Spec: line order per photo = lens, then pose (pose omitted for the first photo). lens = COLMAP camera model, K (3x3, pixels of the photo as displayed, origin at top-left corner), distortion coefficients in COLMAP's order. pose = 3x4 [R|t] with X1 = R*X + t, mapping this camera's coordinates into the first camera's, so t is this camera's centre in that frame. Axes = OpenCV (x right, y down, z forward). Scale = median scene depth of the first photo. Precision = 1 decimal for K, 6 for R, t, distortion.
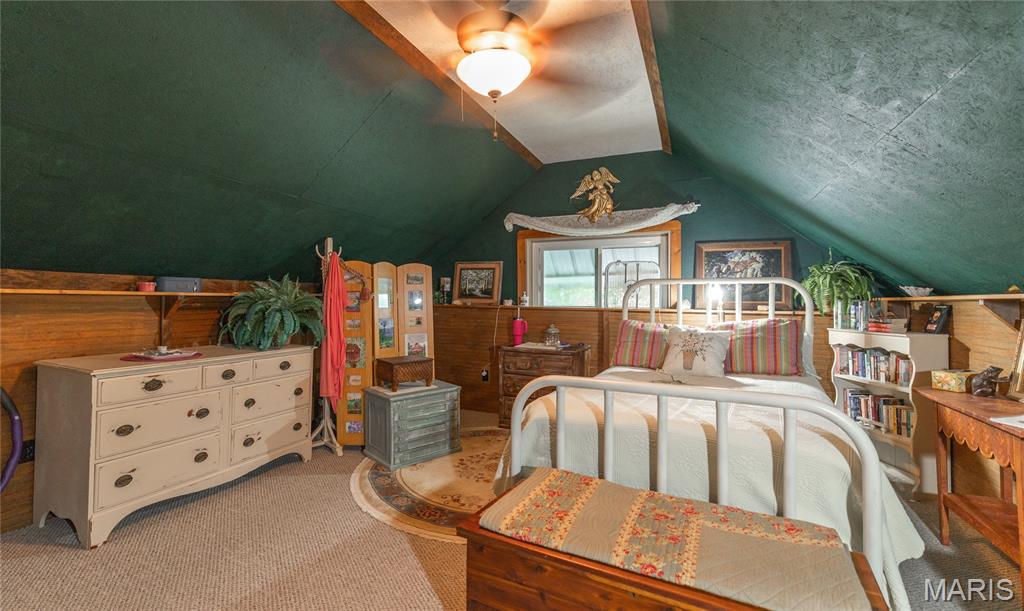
lens RADIAL K [[444.2, 0, 511.4], [0, 444.2, 299.3], [0, 0, 1]] dist [-0.000601, 0.000455]
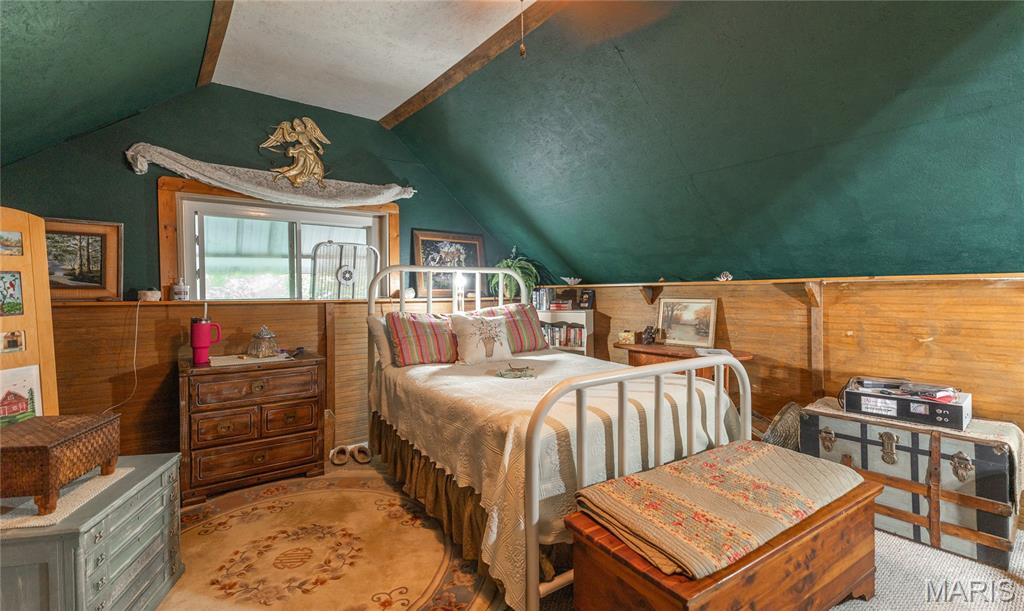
lens RADIAL K [[444.2, 0, 512.8], [0, 444.2, 297.7], [0, 0, 1]] dist [-0.000601, 0.000455]
pose [[0.486654, -0.024438, 0.873253, -0.326235], [0.008761, 0.999695, 0.023094, 0.000936], [-0.873551, -0.003588, 0.486720, 0.334556]]
